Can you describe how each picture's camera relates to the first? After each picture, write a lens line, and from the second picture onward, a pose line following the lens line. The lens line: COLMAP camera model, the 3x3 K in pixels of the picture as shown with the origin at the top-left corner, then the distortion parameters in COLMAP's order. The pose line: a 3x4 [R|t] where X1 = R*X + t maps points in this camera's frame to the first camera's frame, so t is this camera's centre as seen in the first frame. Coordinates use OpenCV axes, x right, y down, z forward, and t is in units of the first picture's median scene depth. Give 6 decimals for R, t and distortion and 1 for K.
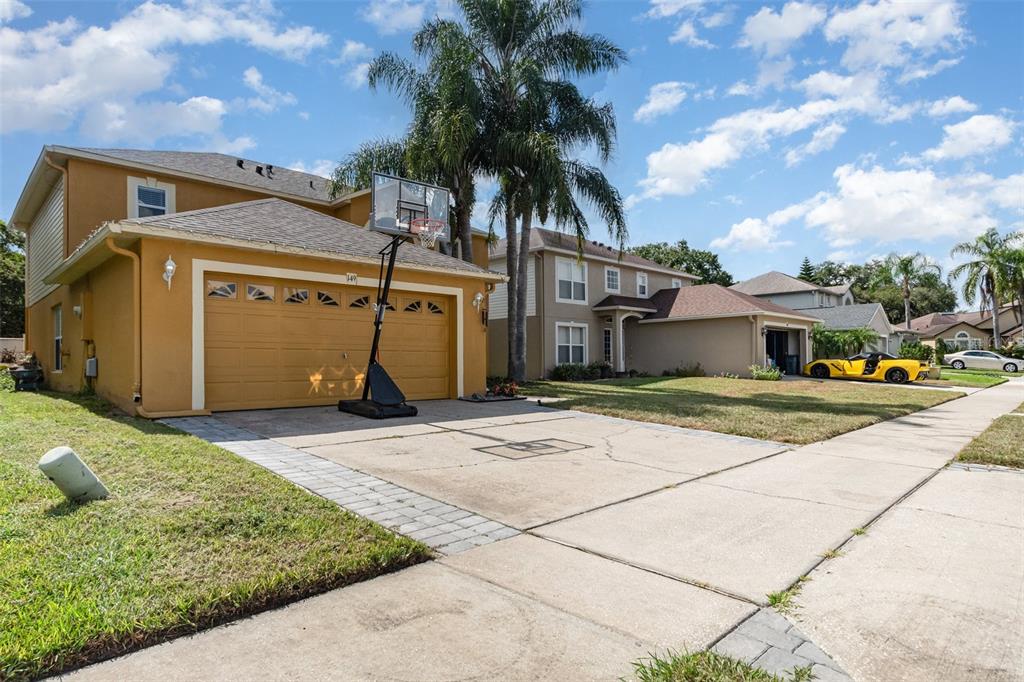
lens RADIAL K [[566.1, 0, 511.9], [0, 566.1, 346.6], [0, 0, 1]] dist [-0.004712, -0.000188]
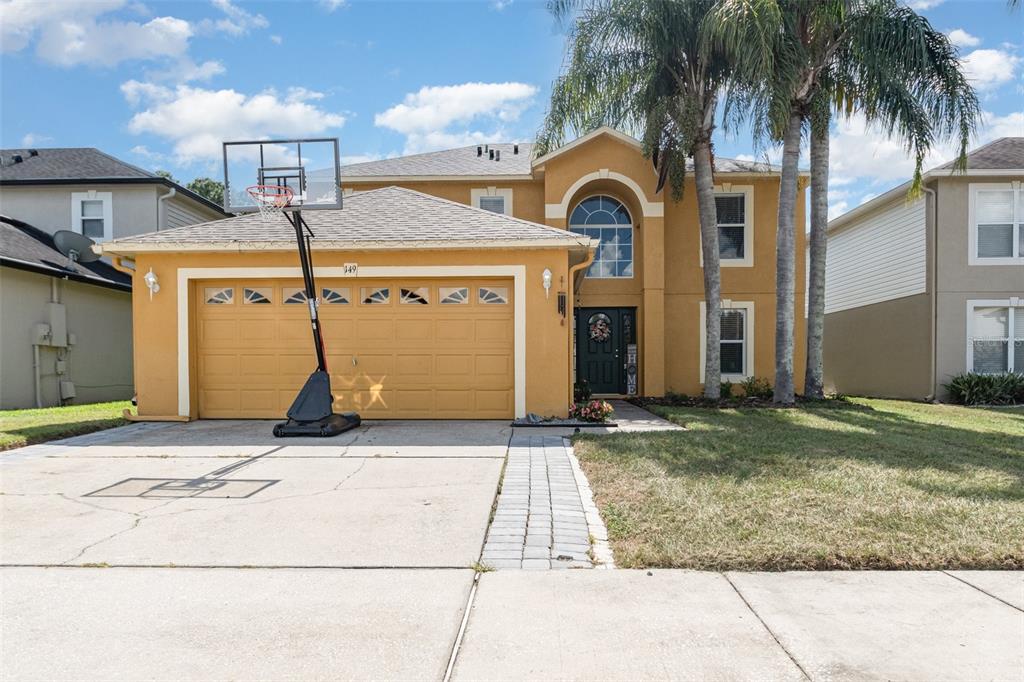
lens RADIAL K [[702.5, 0, 513.7], [0, 702.5, 344.5], [0, 0, 1]] dist [0.009274, -0.000975]
pose [[0.693187, -0.035786, -0.719869, 0.618554], [0.020682, 0.999343, -0.029764, 0.026323], [0.720461, 0.005743, 0.693472, 0.446002]]
